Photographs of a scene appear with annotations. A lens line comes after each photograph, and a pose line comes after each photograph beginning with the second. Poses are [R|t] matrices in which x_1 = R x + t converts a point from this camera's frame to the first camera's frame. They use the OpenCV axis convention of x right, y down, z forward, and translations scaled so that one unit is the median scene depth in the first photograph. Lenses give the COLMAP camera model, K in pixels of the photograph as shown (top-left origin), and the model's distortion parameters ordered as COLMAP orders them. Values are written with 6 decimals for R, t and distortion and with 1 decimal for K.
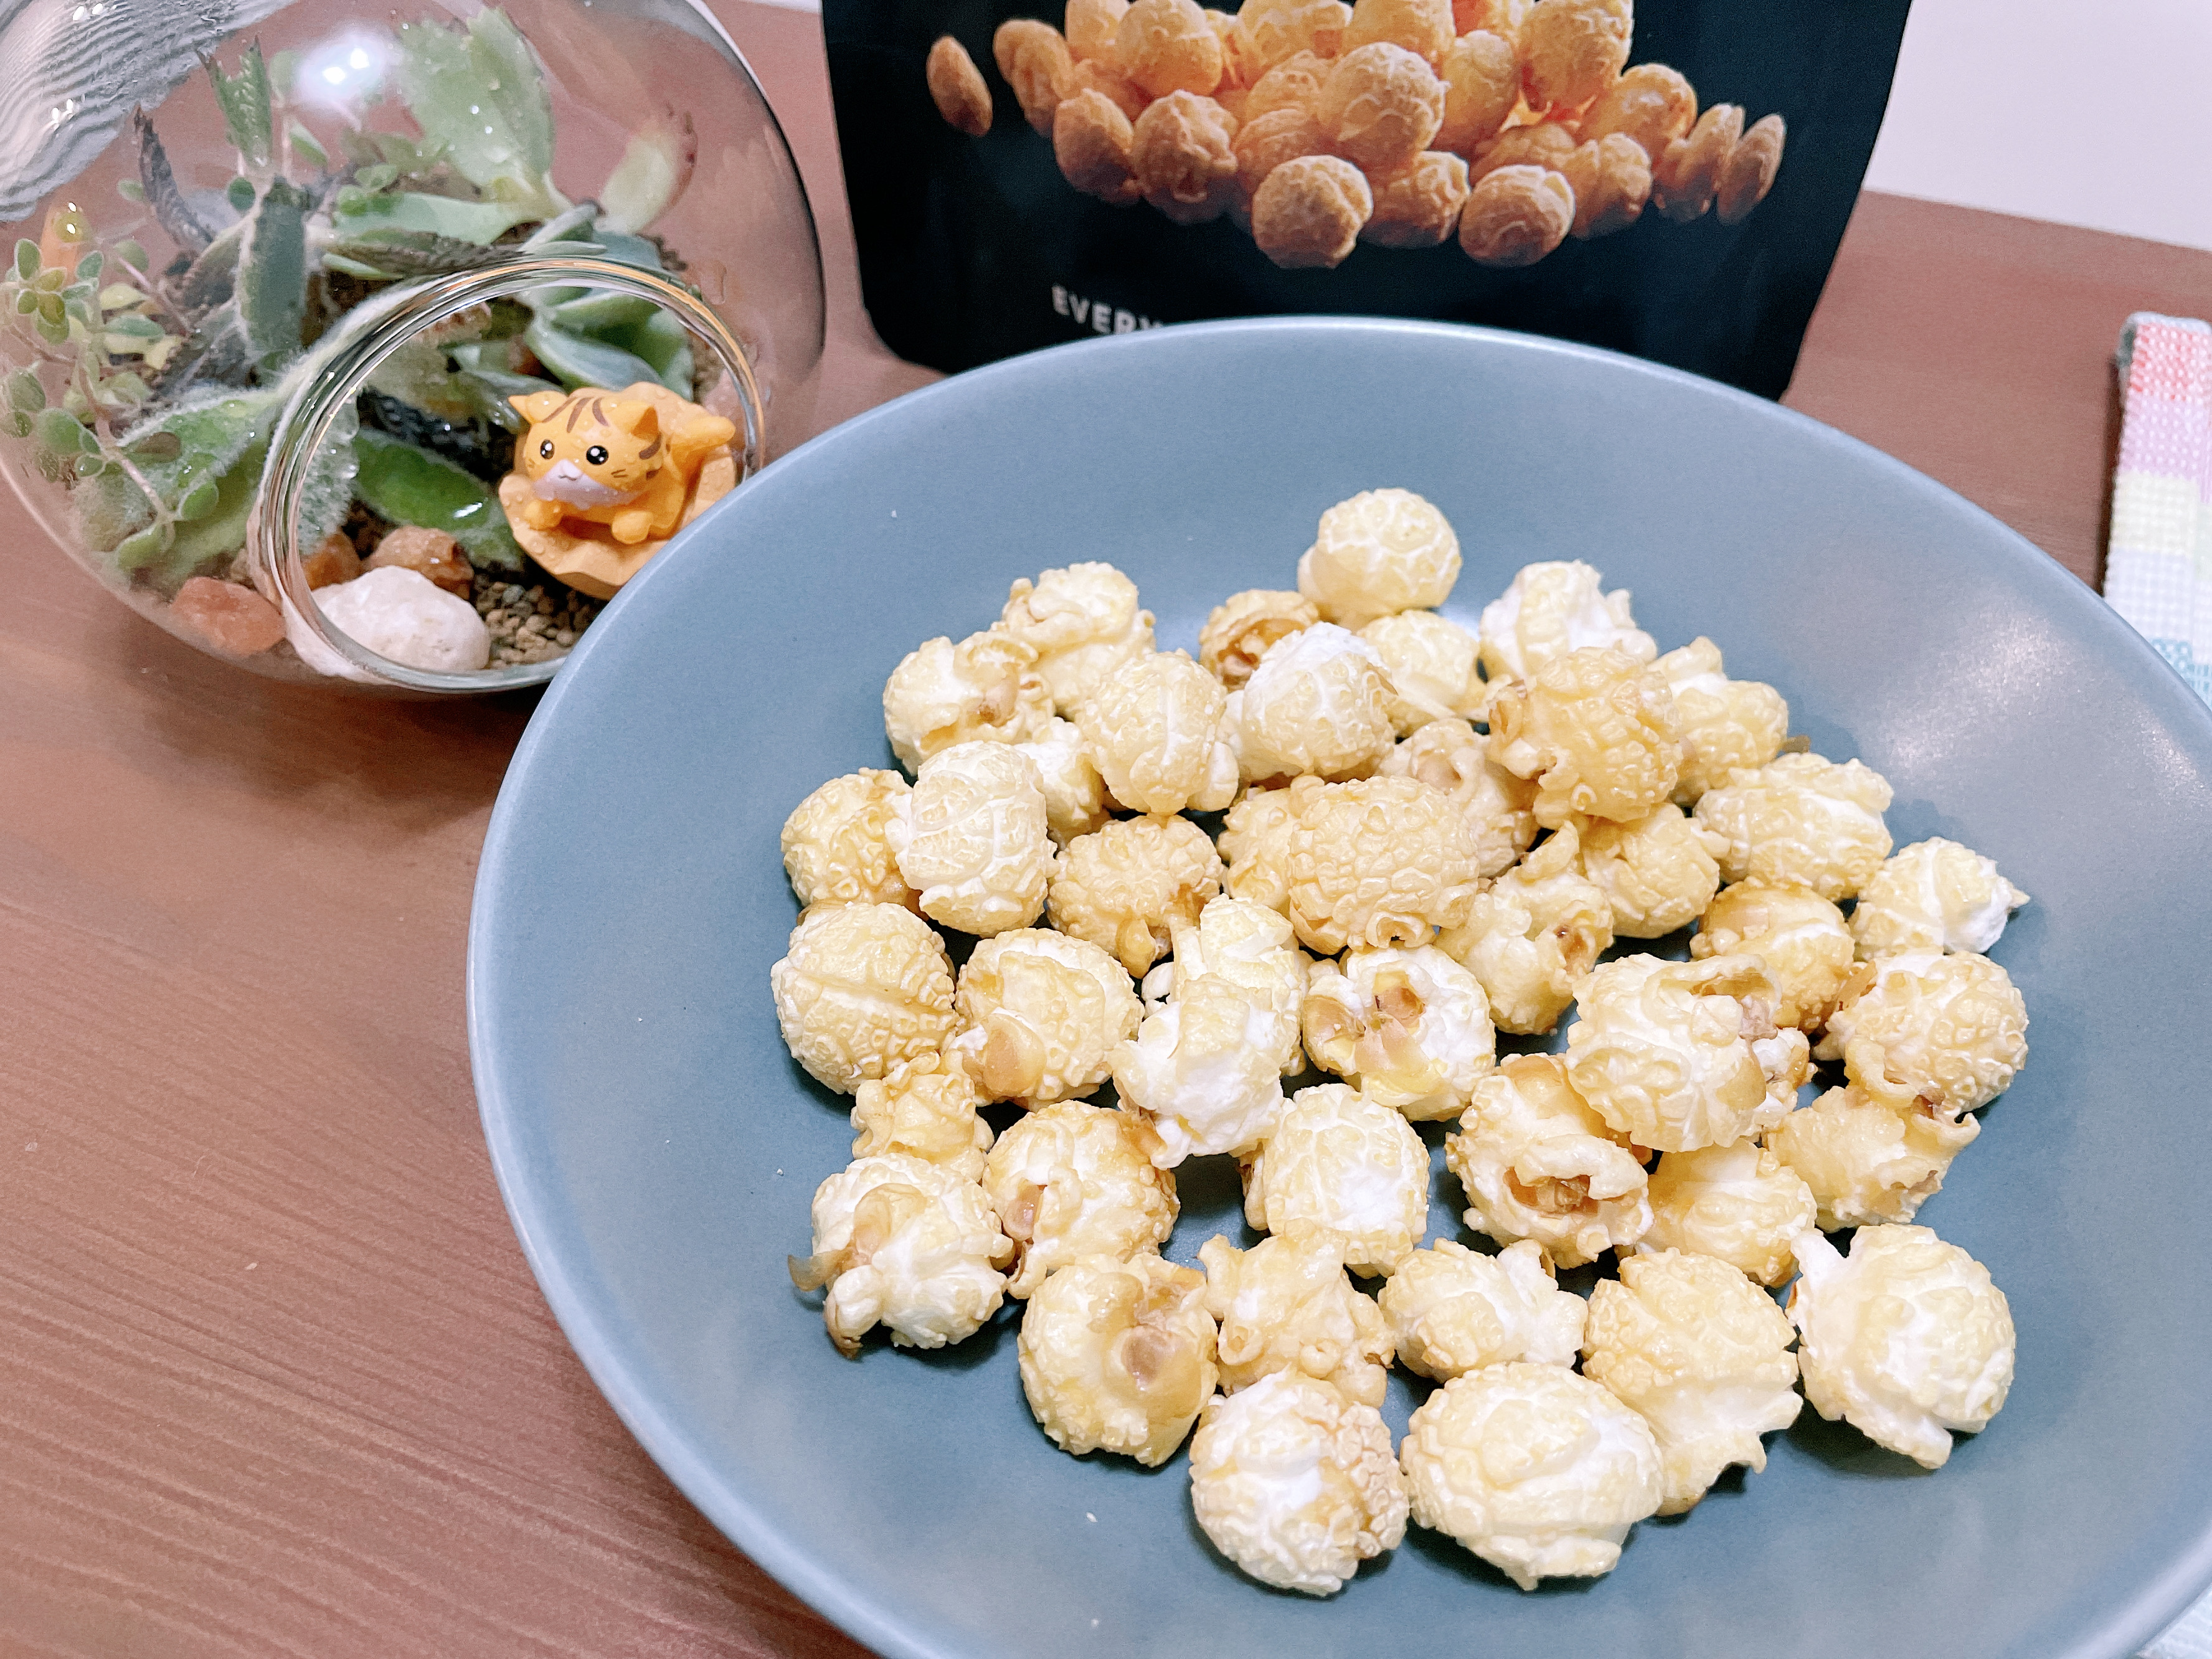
lens RADIAL K [[1693.3, 0, 1106.0], [0, 1693.3, 829.5], [0, 0, 1]] dist [0.099369, -0.186583]
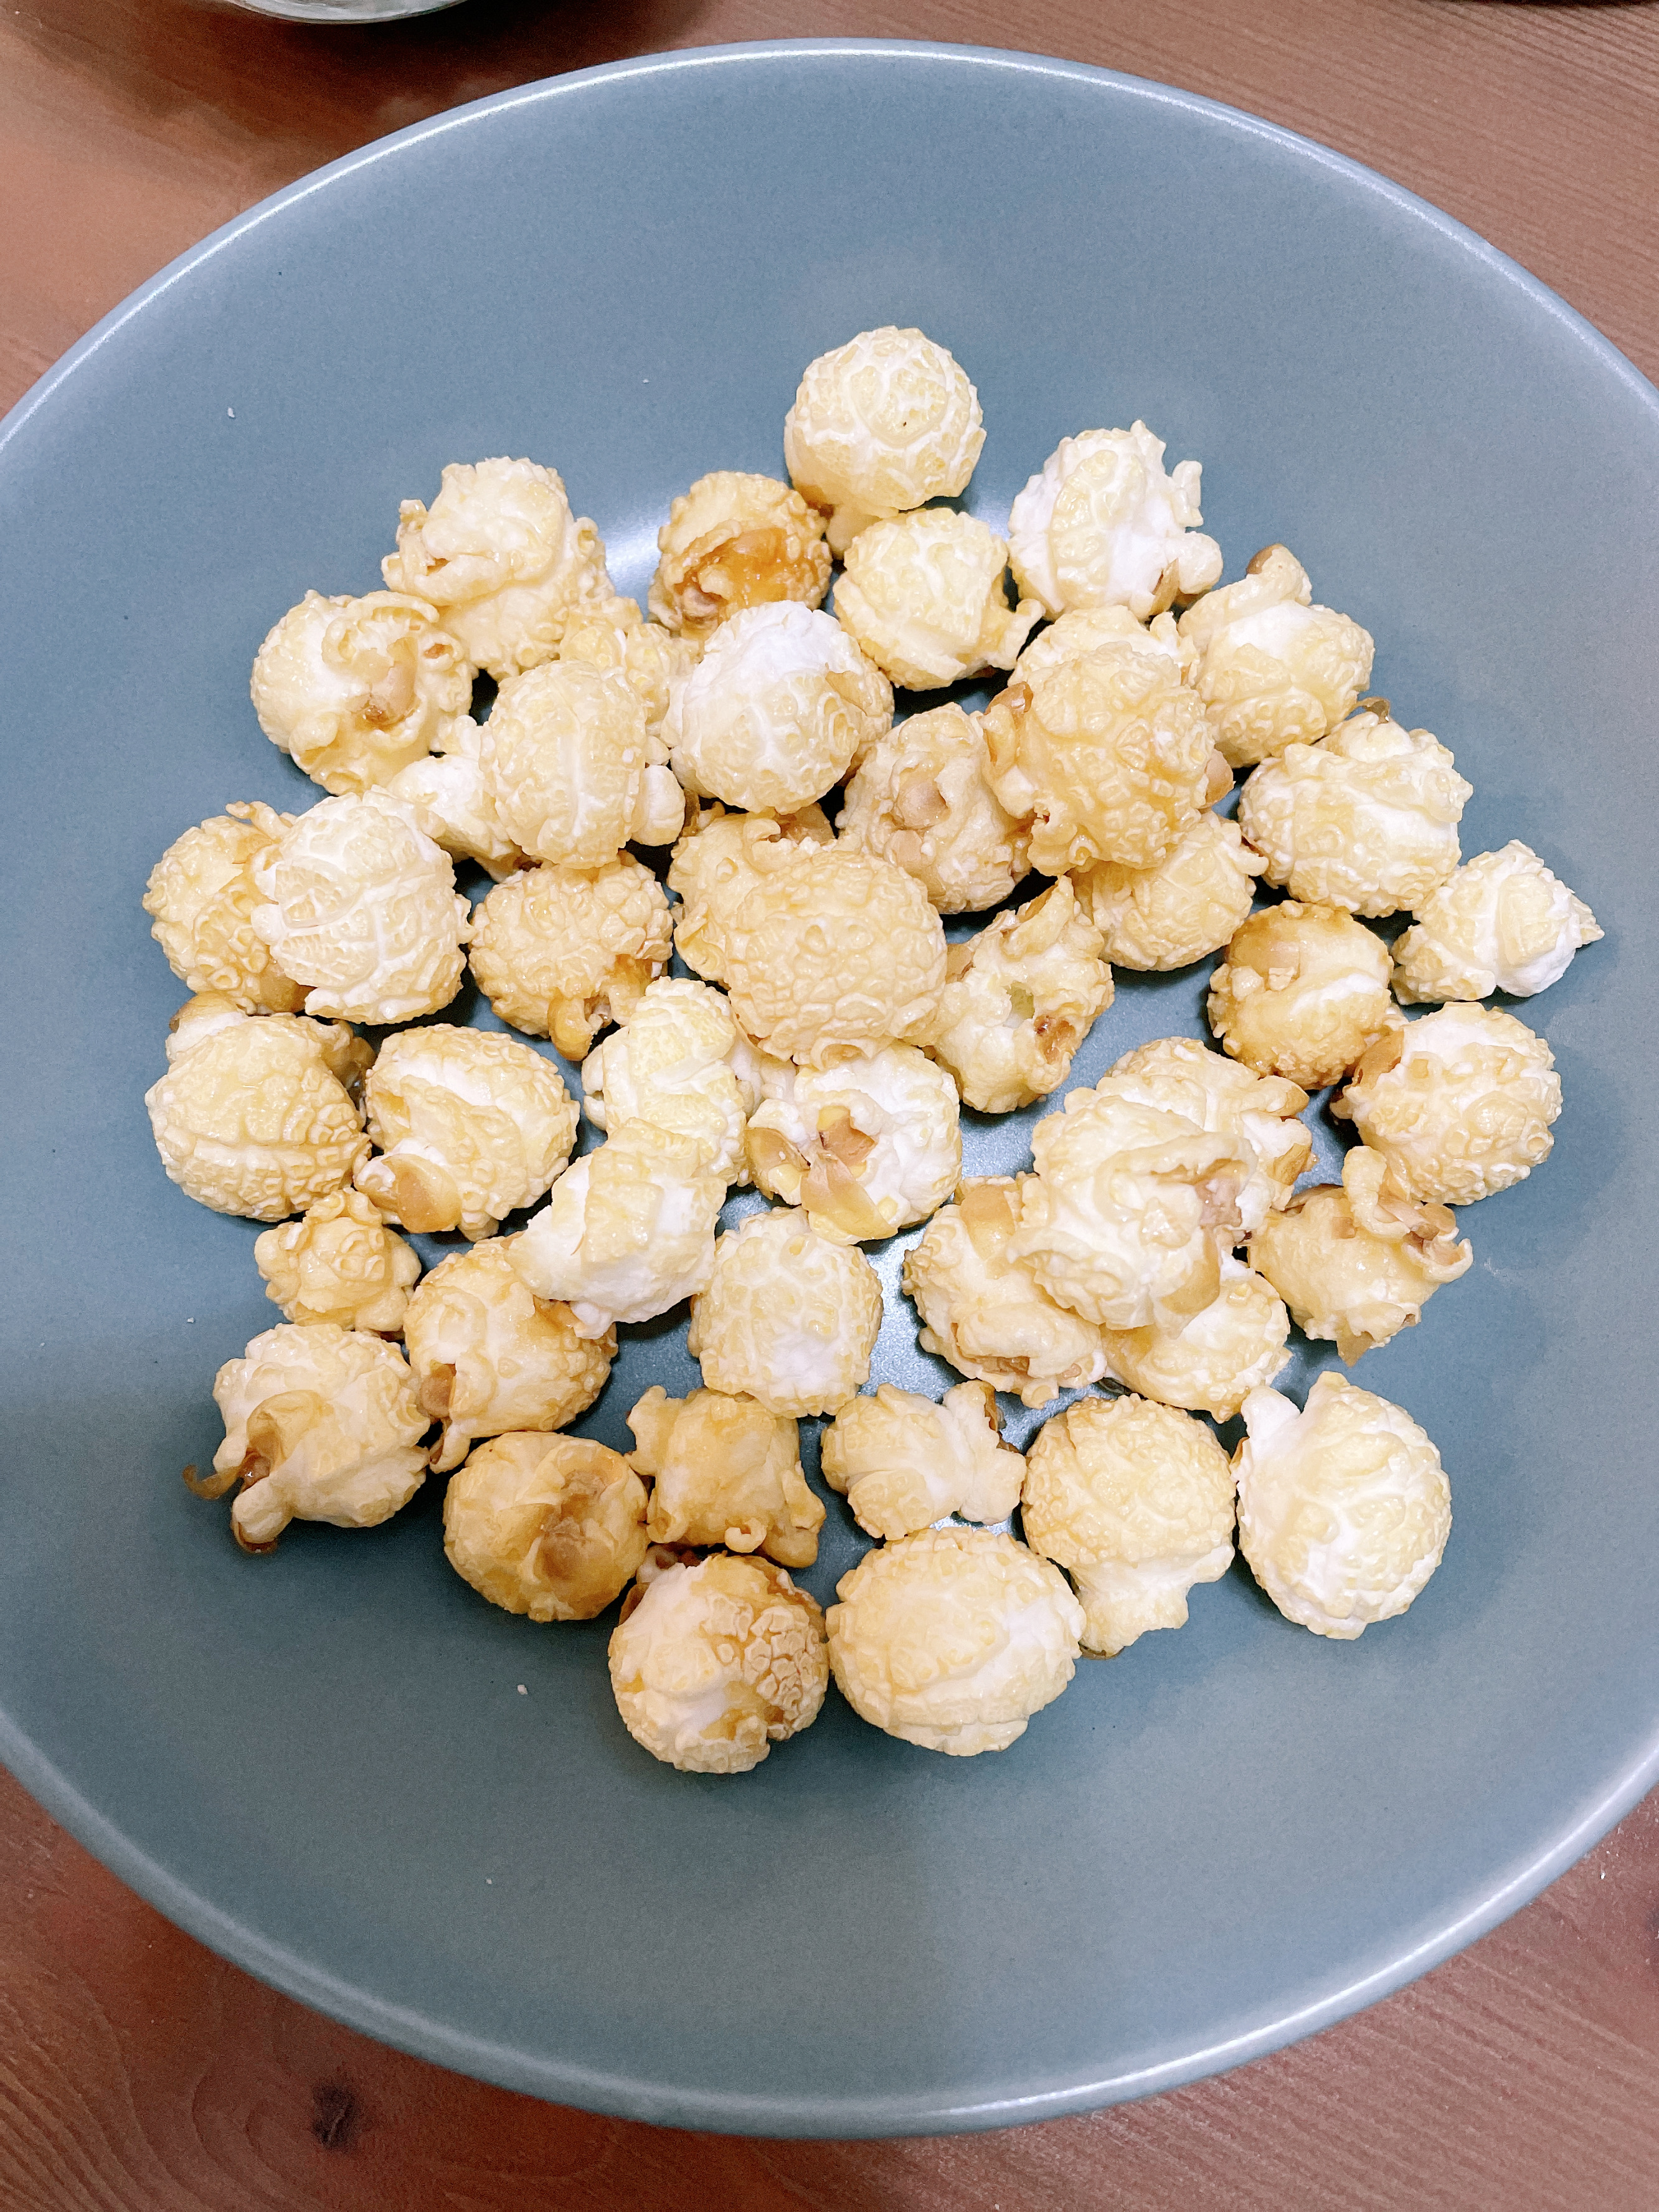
lens RADIAL K [[1693.3, 0, 829.5], [0, 1693.3, 1106.0], [0, 0, 1]] dist [0.099369, -0.186583]
pose [[0.999090, -0.039089, -0.017049, 0.168004], [0.042497, 0.879310, 0.474349, -0.311932], [-0.003551, -0.474642, 0.880172, 0.215166]]
